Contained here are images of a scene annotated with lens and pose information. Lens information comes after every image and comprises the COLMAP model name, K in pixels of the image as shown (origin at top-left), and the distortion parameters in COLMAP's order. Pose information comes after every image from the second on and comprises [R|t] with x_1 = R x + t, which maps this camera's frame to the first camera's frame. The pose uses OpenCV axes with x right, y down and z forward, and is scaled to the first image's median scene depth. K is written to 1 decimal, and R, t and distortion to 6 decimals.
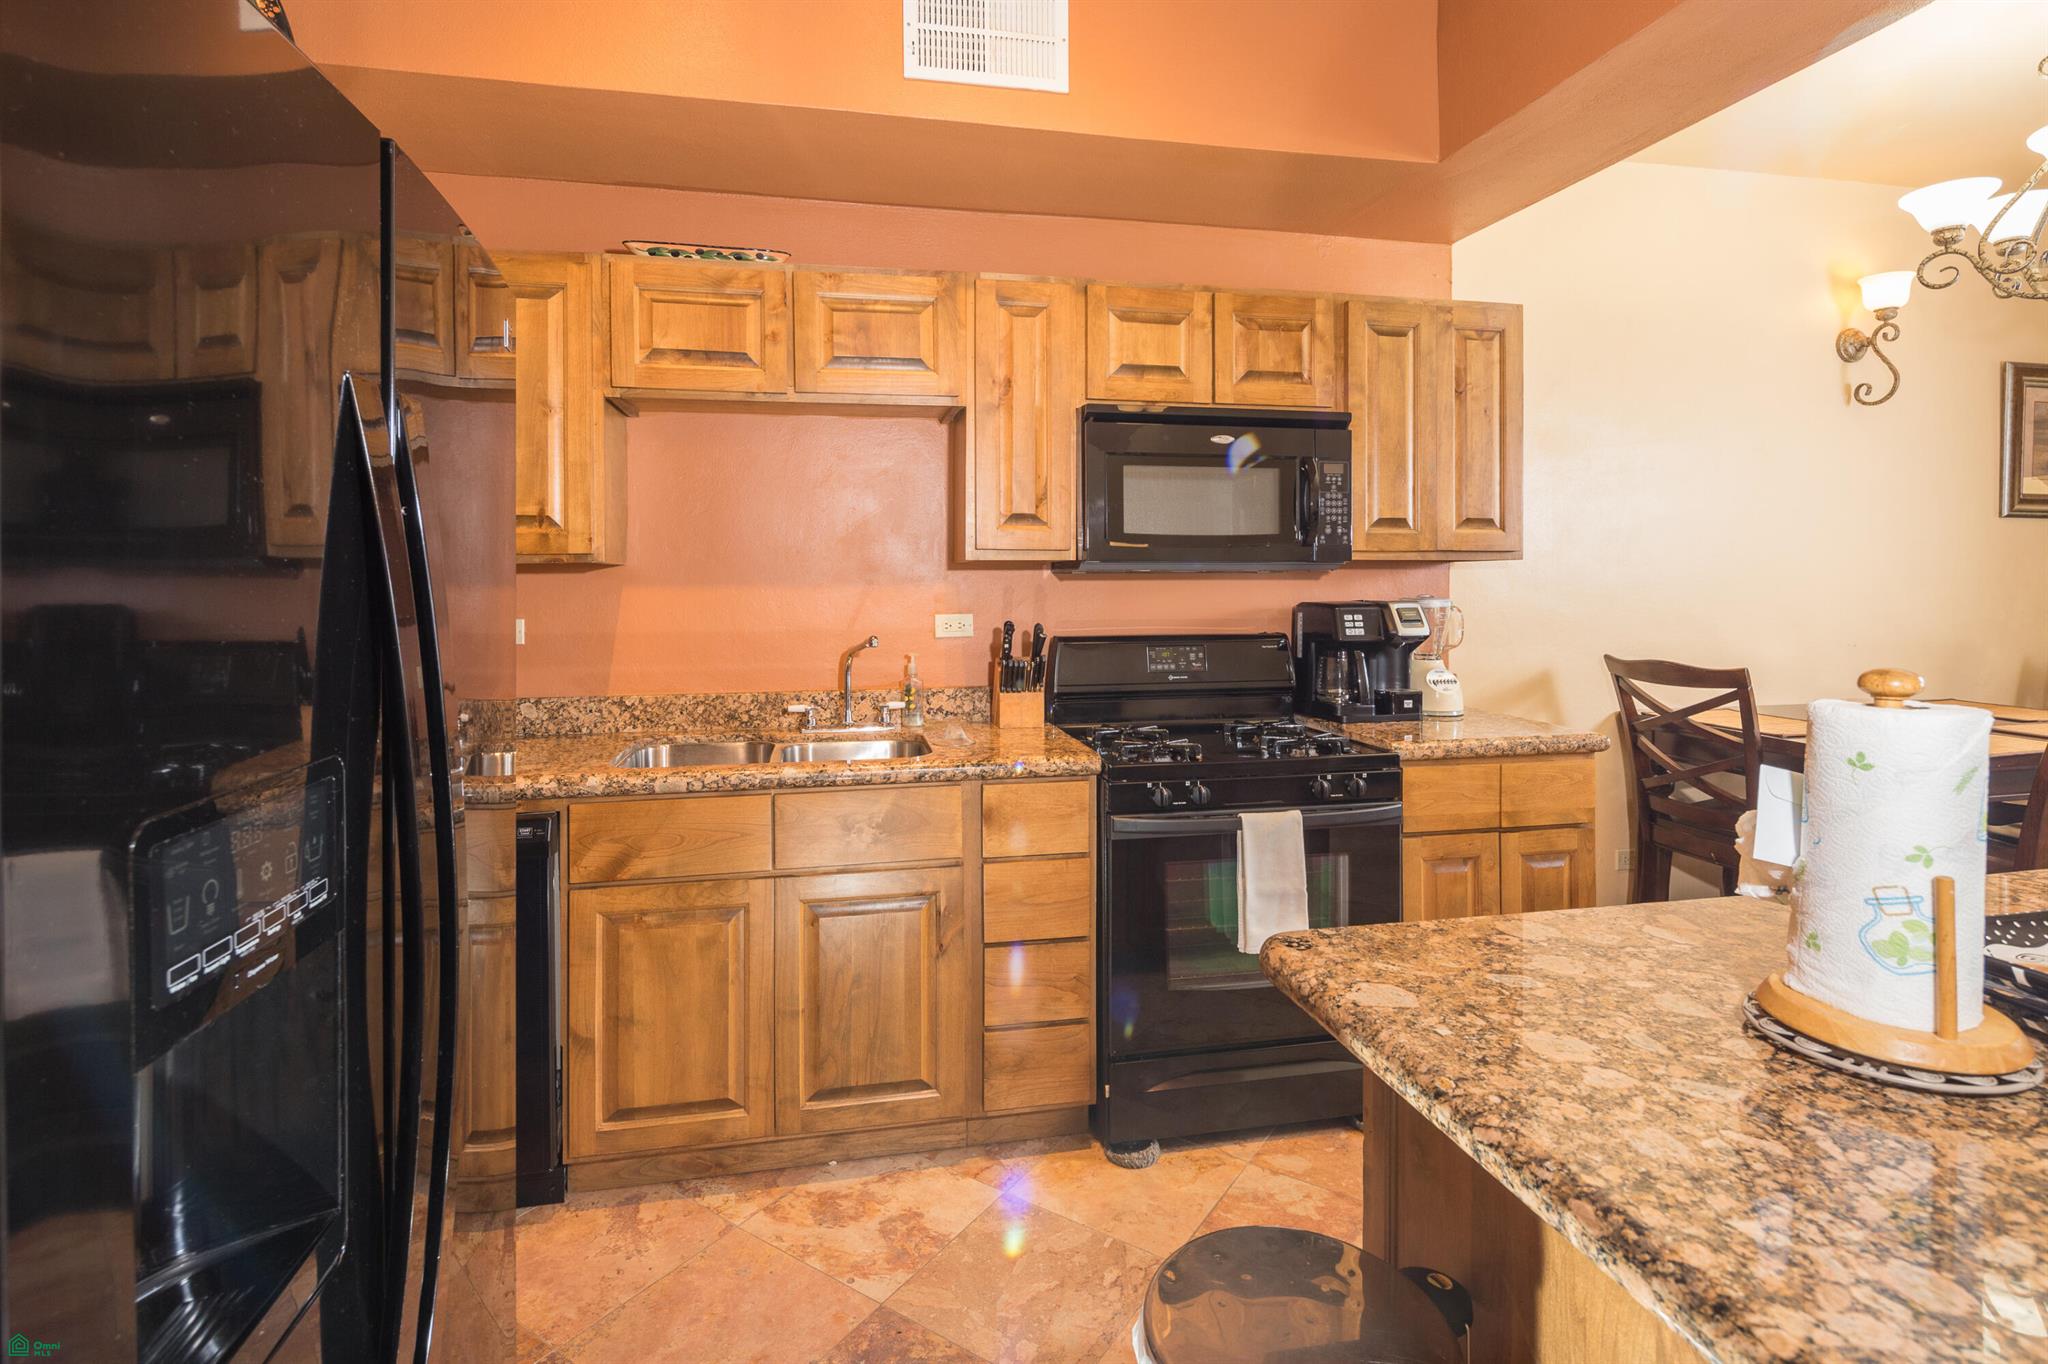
lens RADIAL K [[1011.2, 0, 1041.3], [0, 1011.2, 583.3], [0, 0, 1]] dist [0.004789, 0.000483]
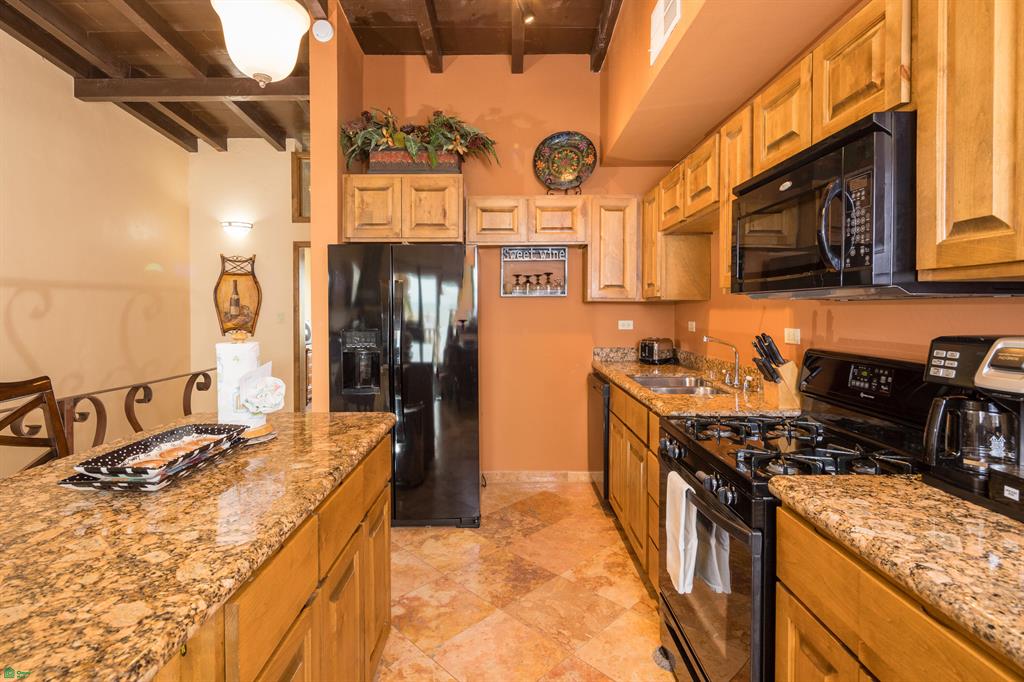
lens RADIAL K [[505.6, 0, 506.4], [0, 505.6, 309.9], [0, 0, 1]] dist [0.004789, 0.000483]
pose [[-0.222868, 0.010475, -0.974792, 0.776644], [-0.012064, 0.999836, 0.013502, -0.001845], [0.974774, 0.014769, -0.222705, 0.769541]]
